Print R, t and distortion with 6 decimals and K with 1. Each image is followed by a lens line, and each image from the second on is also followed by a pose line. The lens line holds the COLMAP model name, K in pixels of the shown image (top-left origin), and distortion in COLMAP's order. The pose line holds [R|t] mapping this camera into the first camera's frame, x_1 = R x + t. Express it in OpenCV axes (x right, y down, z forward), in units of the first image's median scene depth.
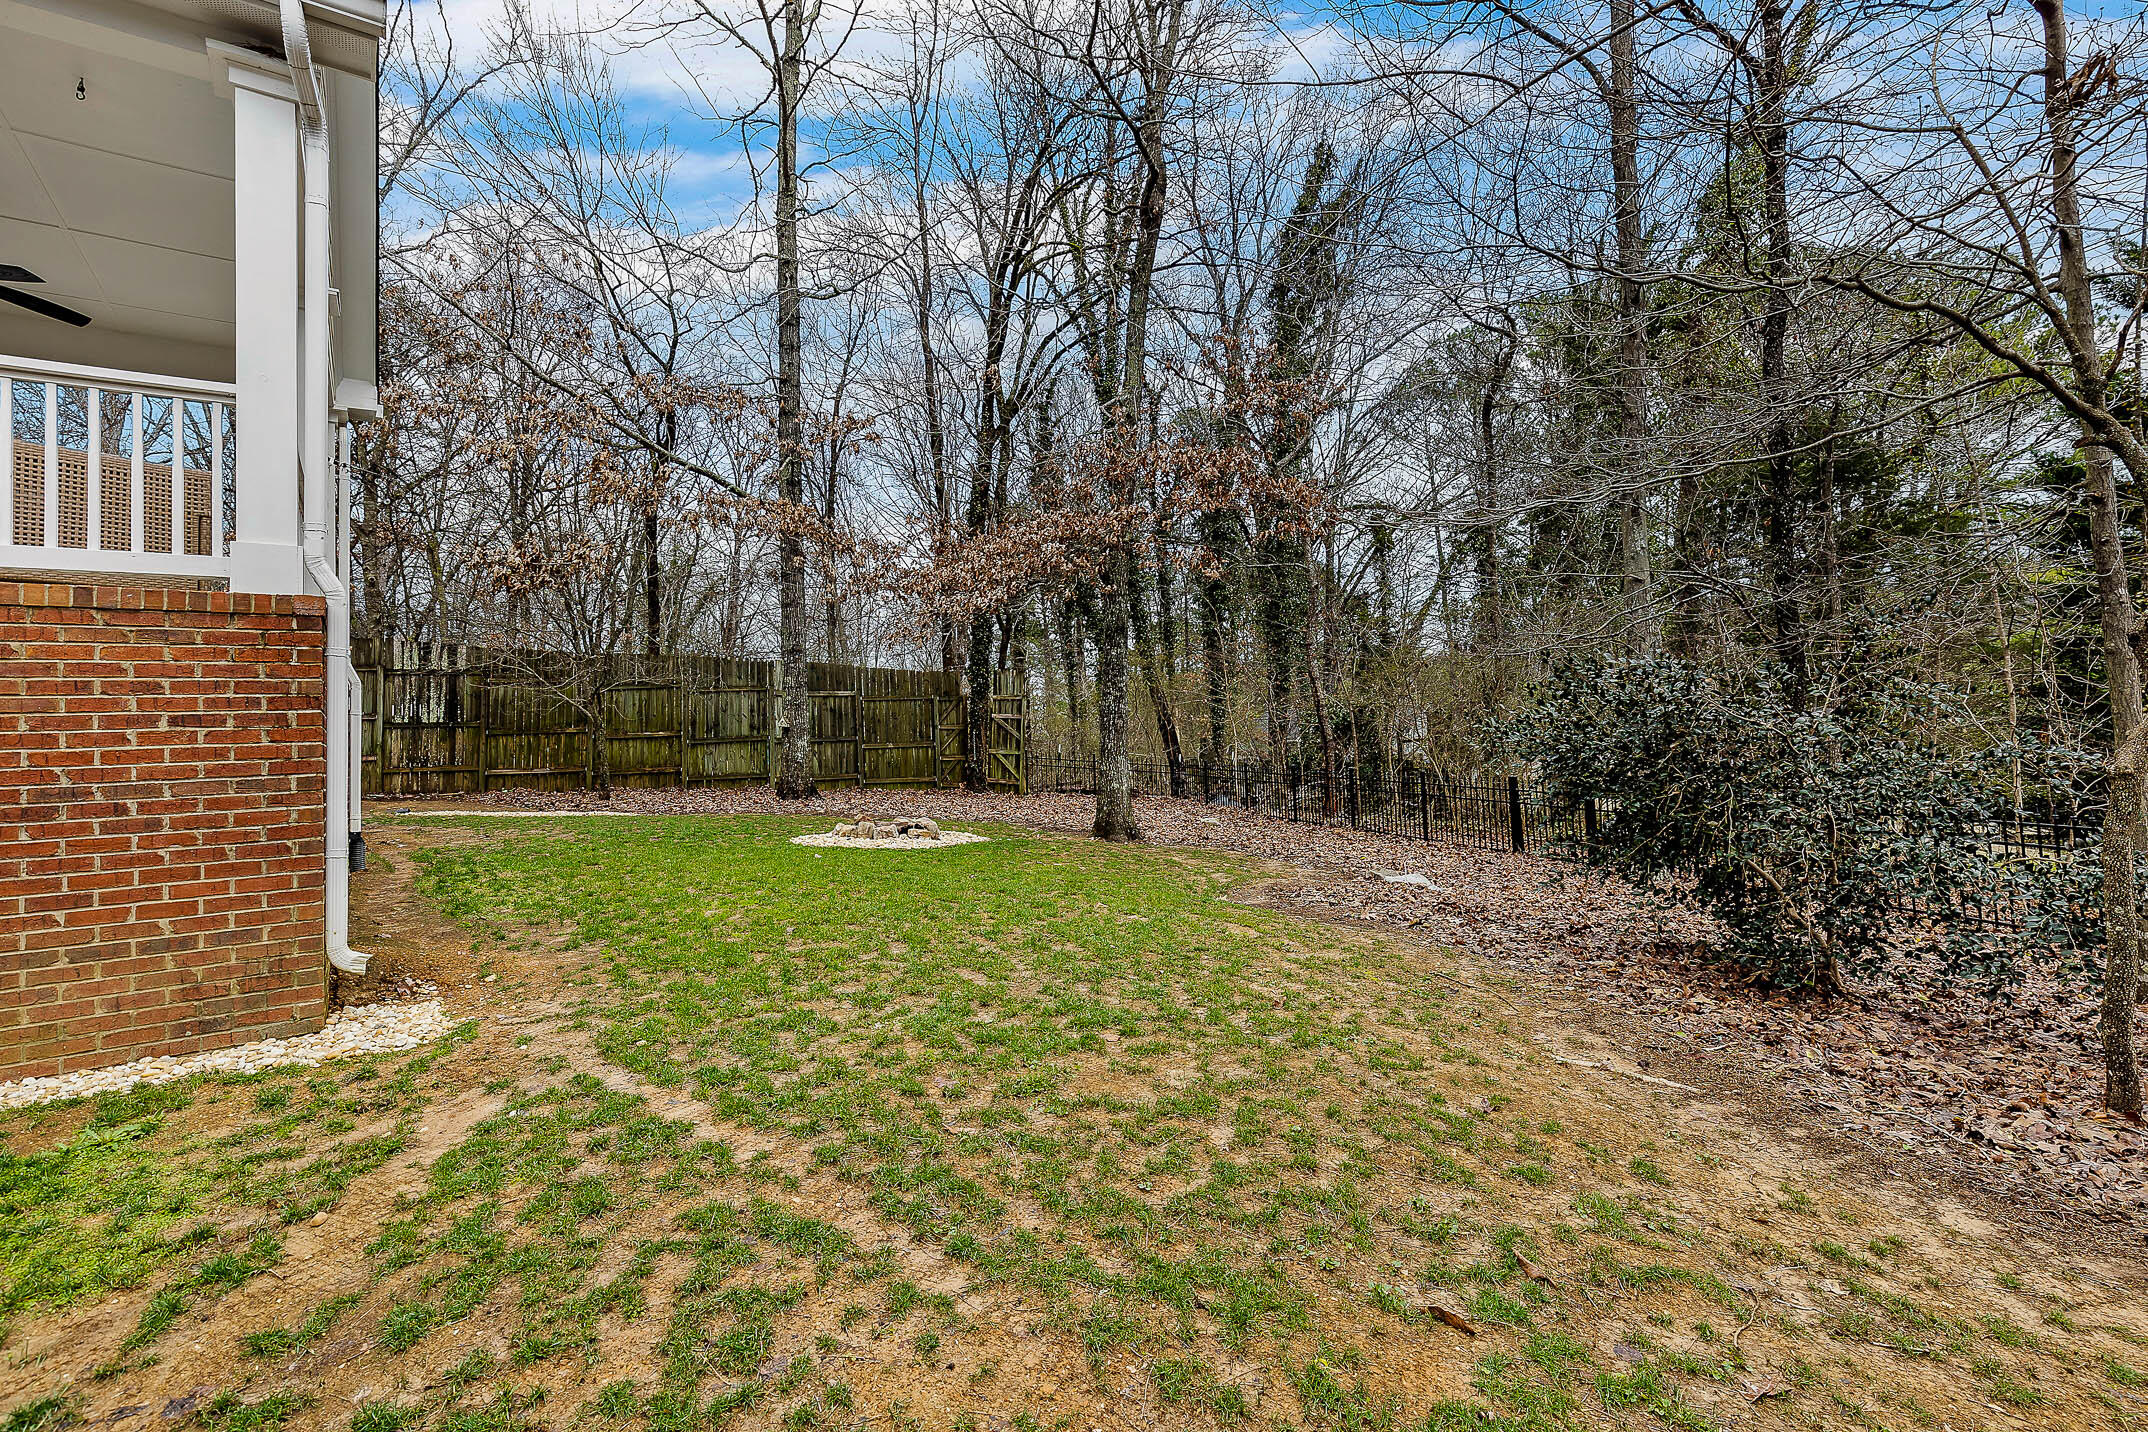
lens RADIAL K [[1006.8, 0, 1067.1], [0, 1006.8, 682.5], [0, 0, 1]] dist [0.002249, 0.000428]
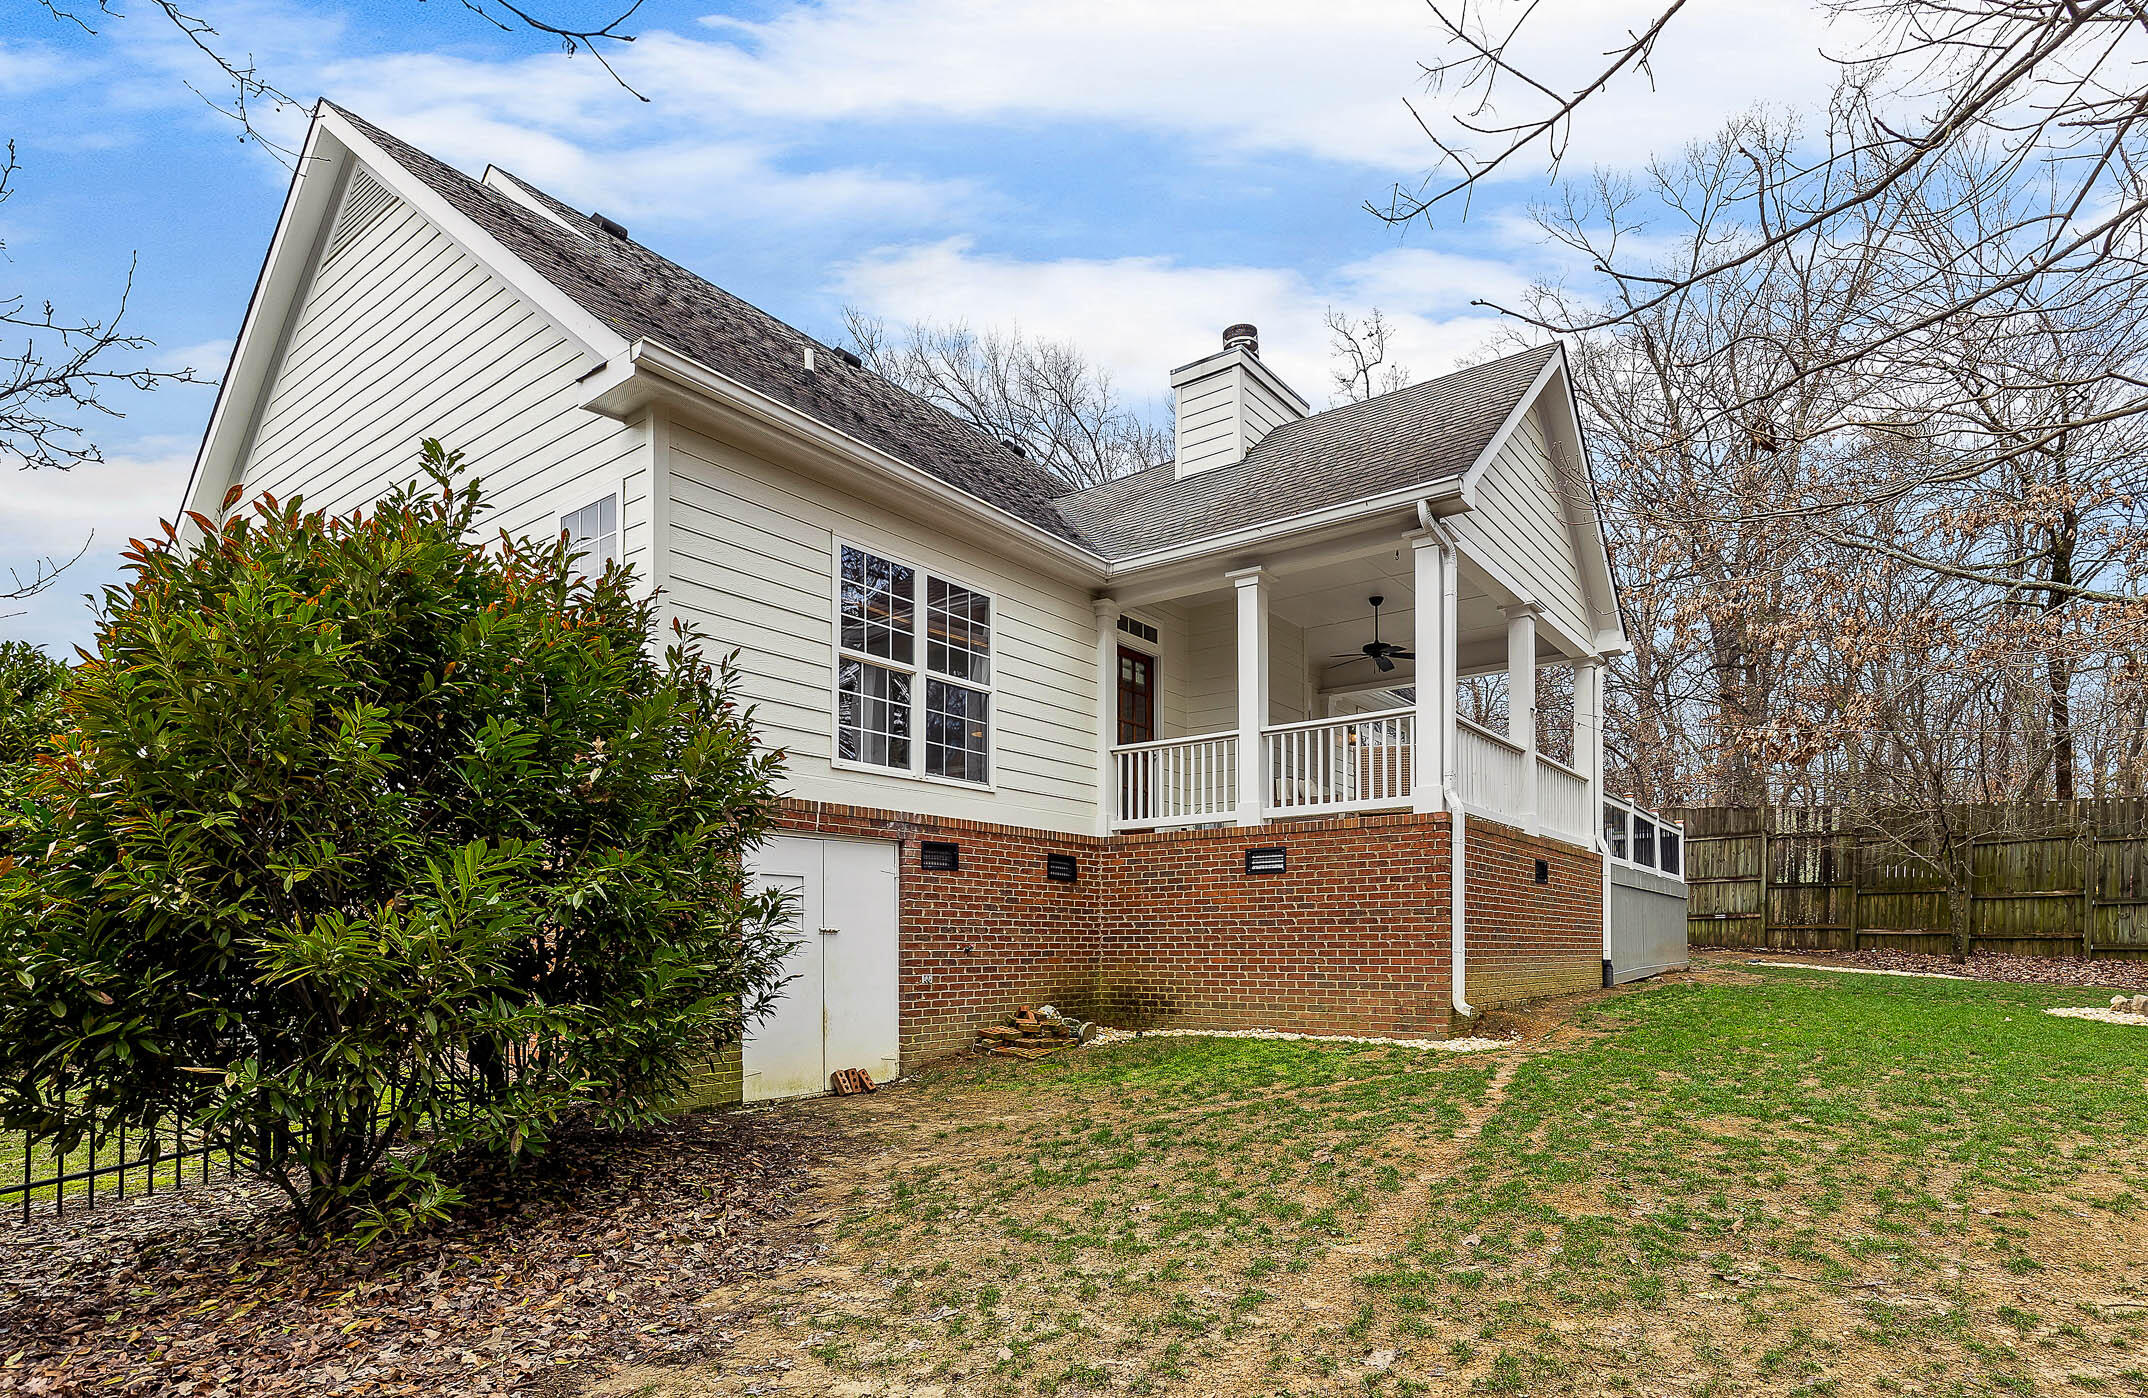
lens RADIAL K [[1159.7, 0, 1074.0], [0, 1159.7, 699.0], [0, 0, 1]] dist [-0.000134, 0.000122]
pose [[0.267688, -0.161387, -0.949894, 0.373873], [0.044483, 0.986891, -0.155137, 0.003875], [0.962478, -0.000725, 0.271357, -0.083319]]
